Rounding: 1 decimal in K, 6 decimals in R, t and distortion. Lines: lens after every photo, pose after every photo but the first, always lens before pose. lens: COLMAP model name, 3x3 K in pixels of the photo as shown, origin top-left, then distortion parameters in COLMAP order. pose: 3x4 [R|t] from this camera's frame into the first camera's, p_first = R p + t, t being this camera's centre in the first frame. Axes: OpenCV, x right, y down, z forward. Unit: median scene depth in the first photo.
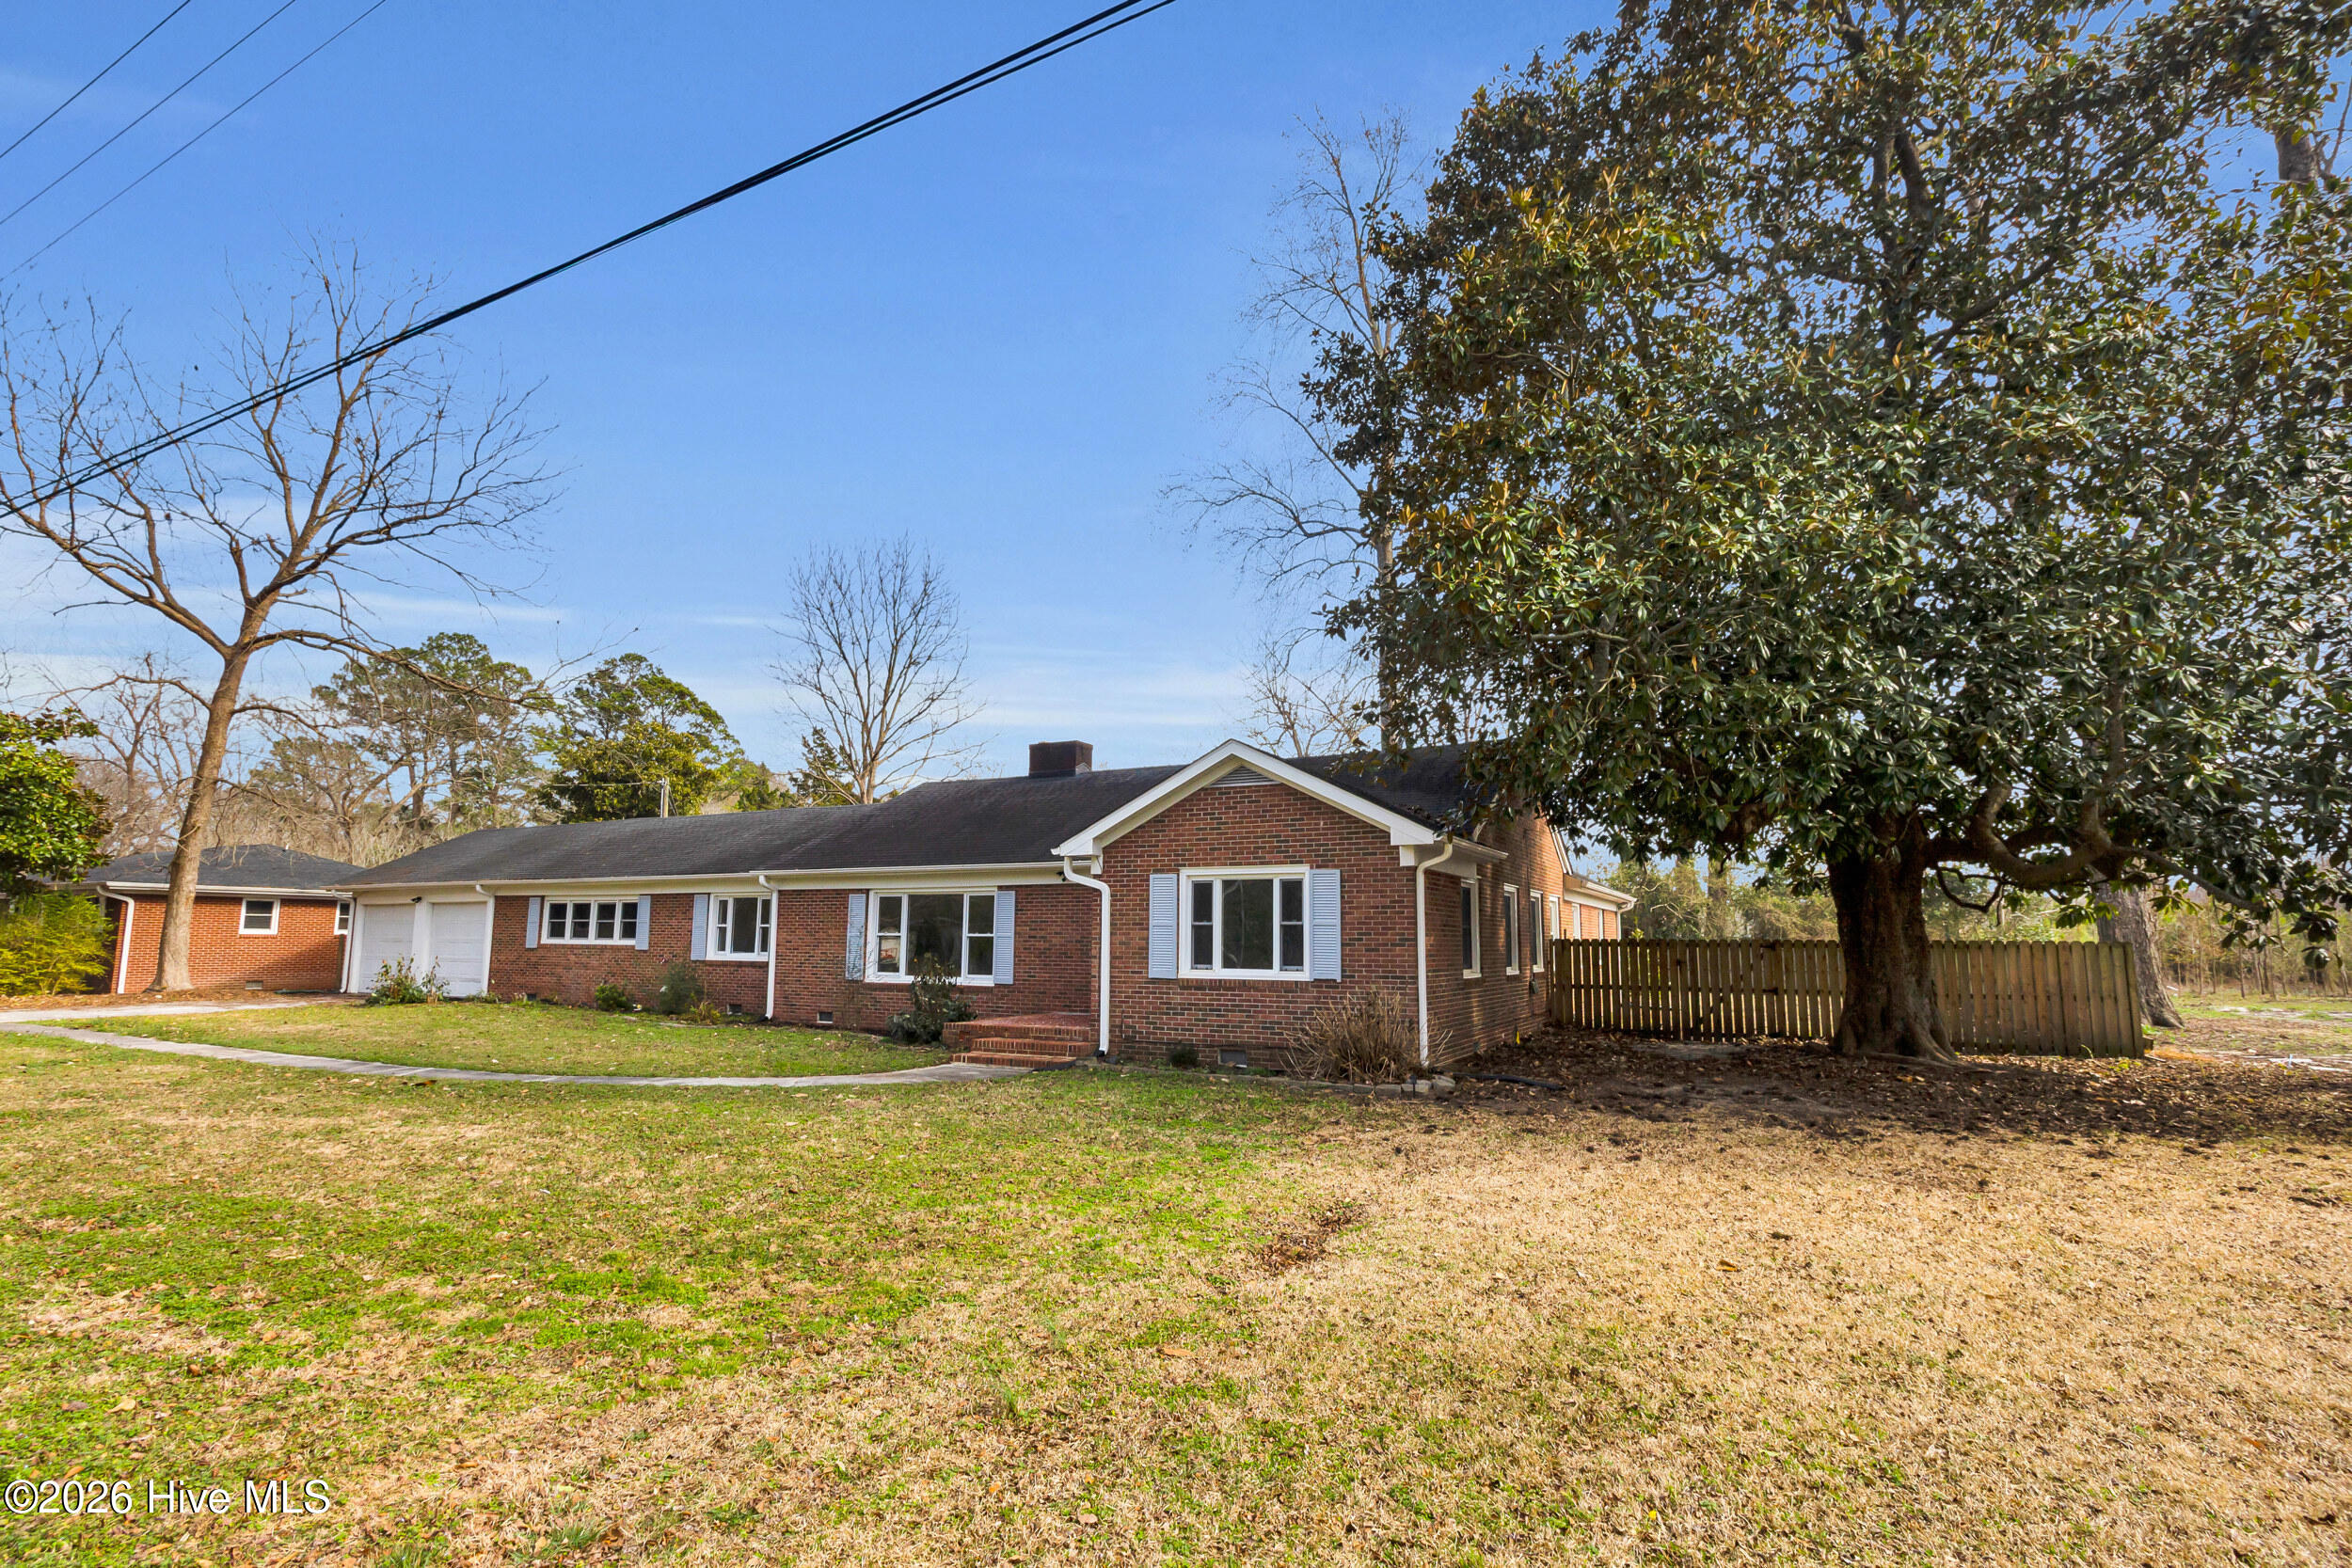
lens RADIAL K [[1116.7, 0, 1179.5], [0, 1116.7, 790.2], [0, 0, 1]] dist [-0.000460, -0.000079]
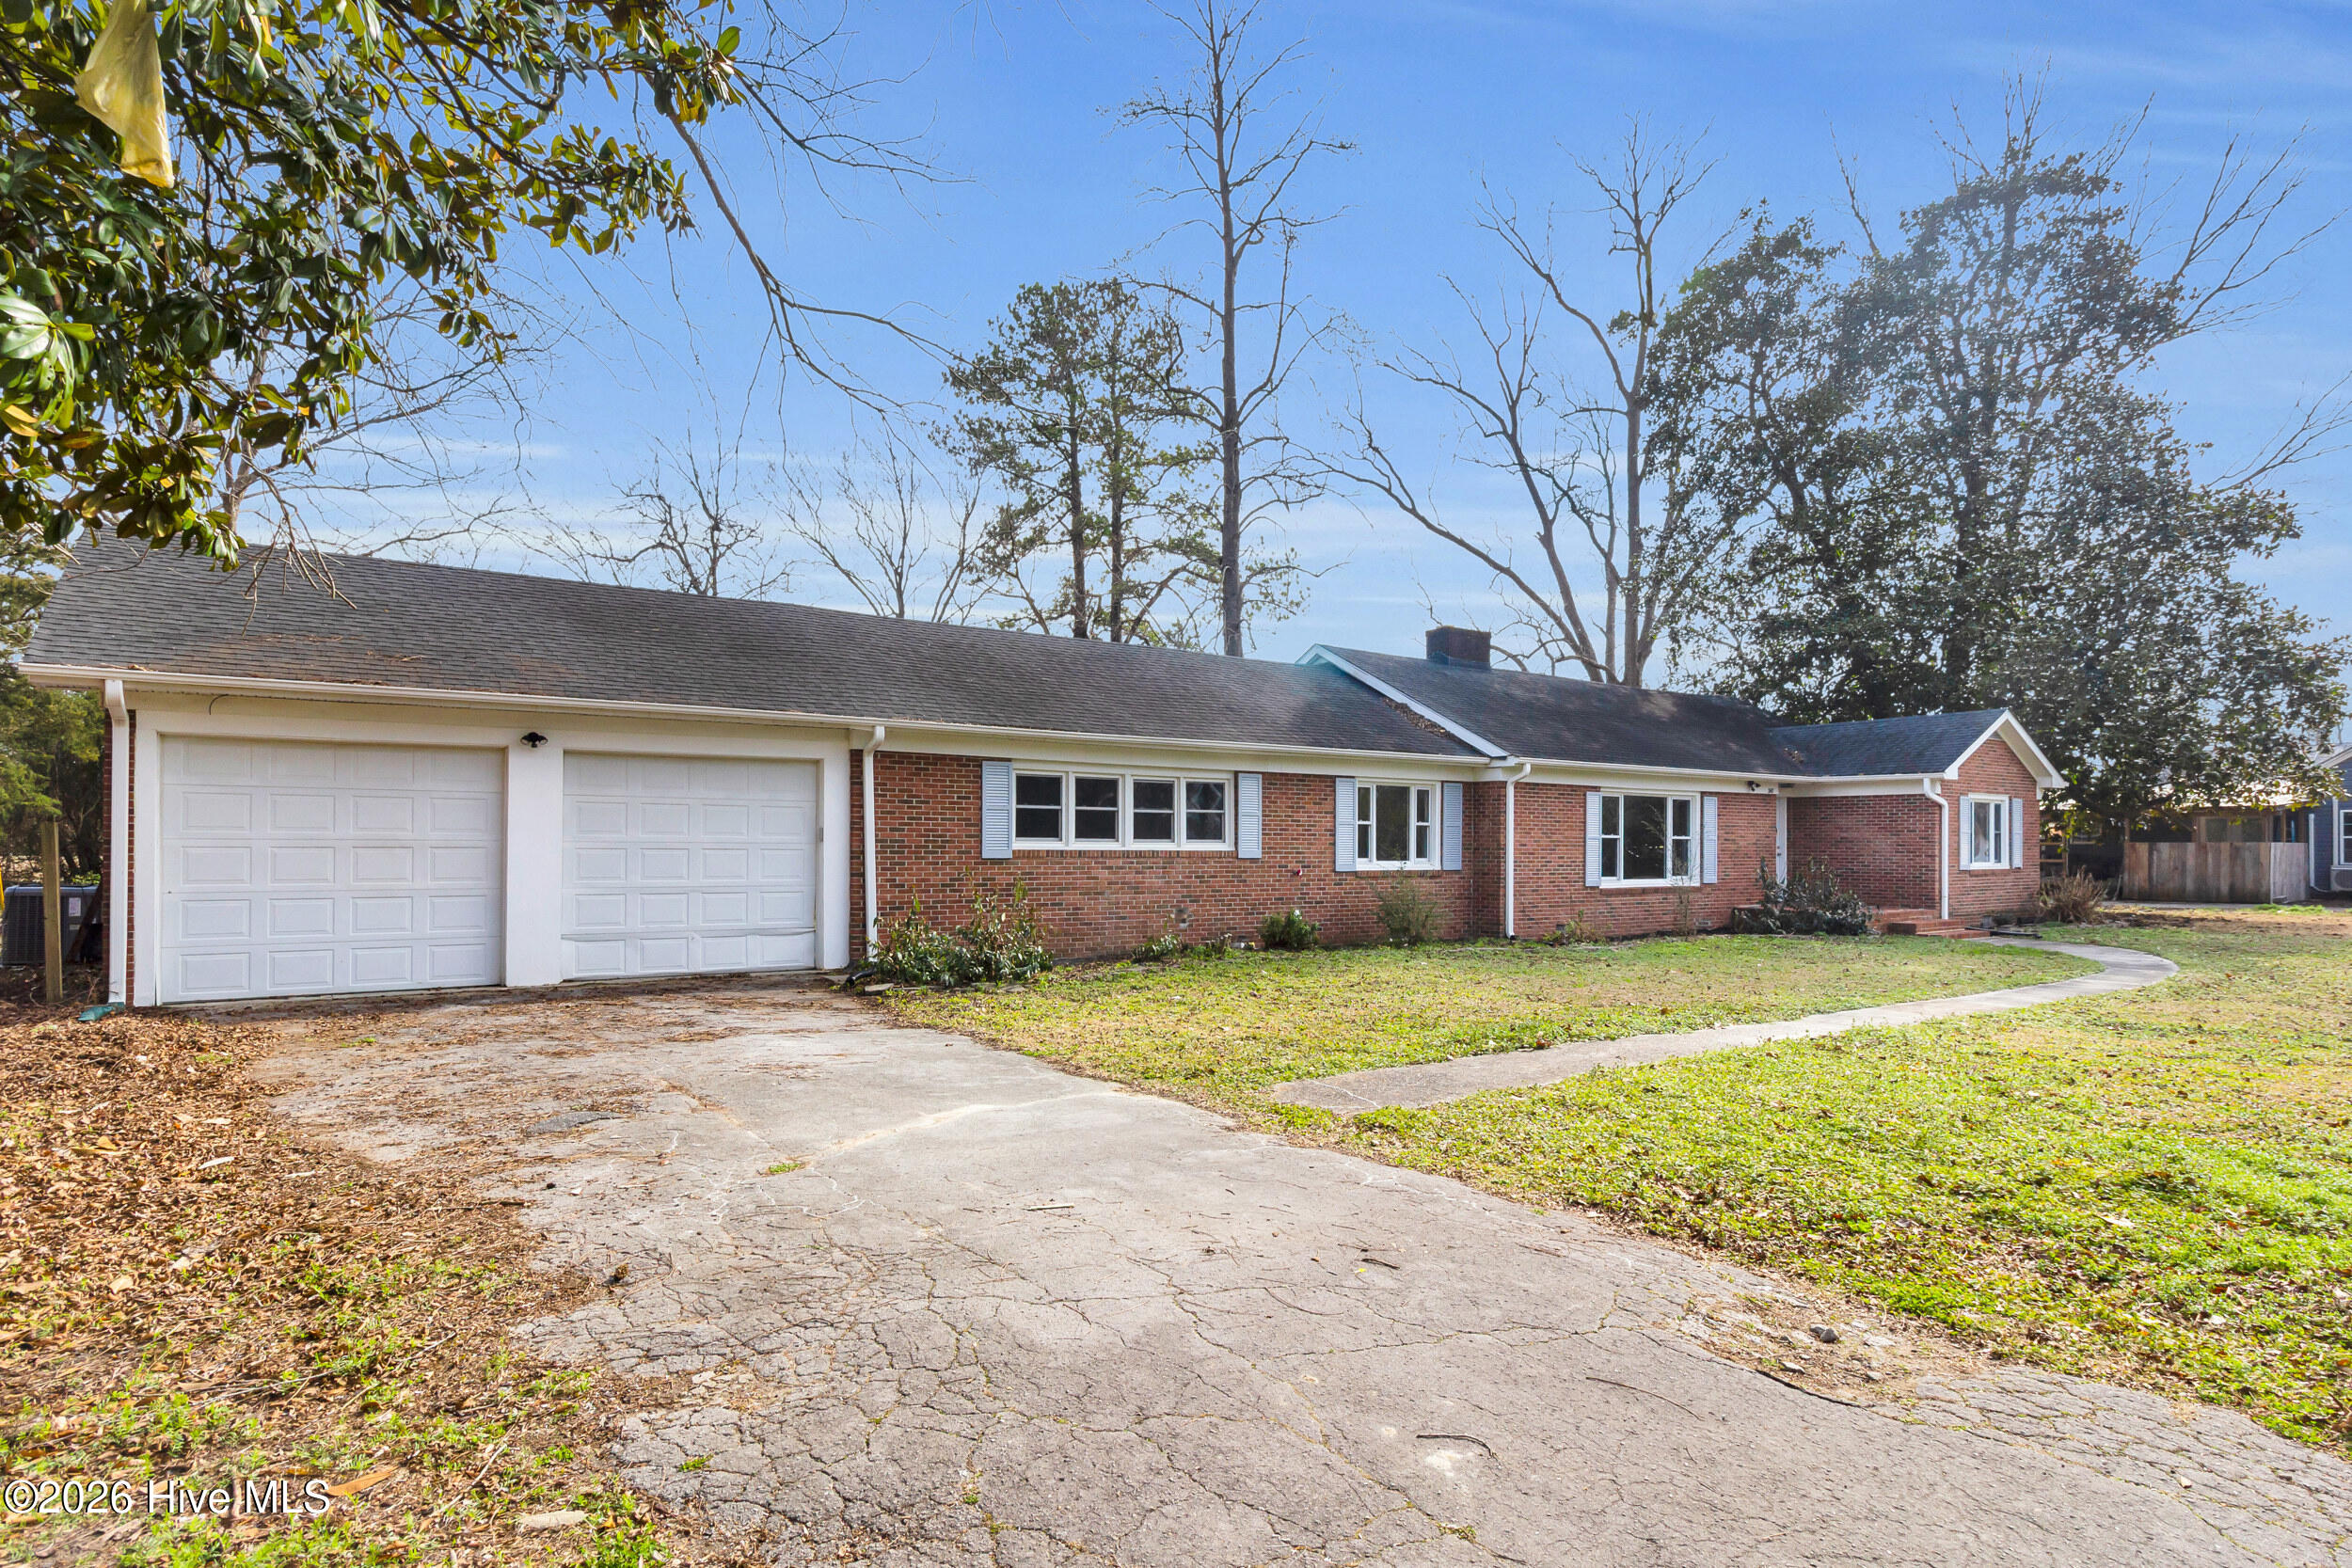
lens RADIAL K [[1170.1, 0, 1176.9], [0, 1170.1, 800.0], [0, 0, 1]] dist [0.003474, 0.000133]
pose [[0.464653, 0.023002, 0.885194, -1.068681], [-0.124815, 0.991383, 0.039756, 0.086872], [-0.876652, -0.128959, 0.463520, 0.716000]]
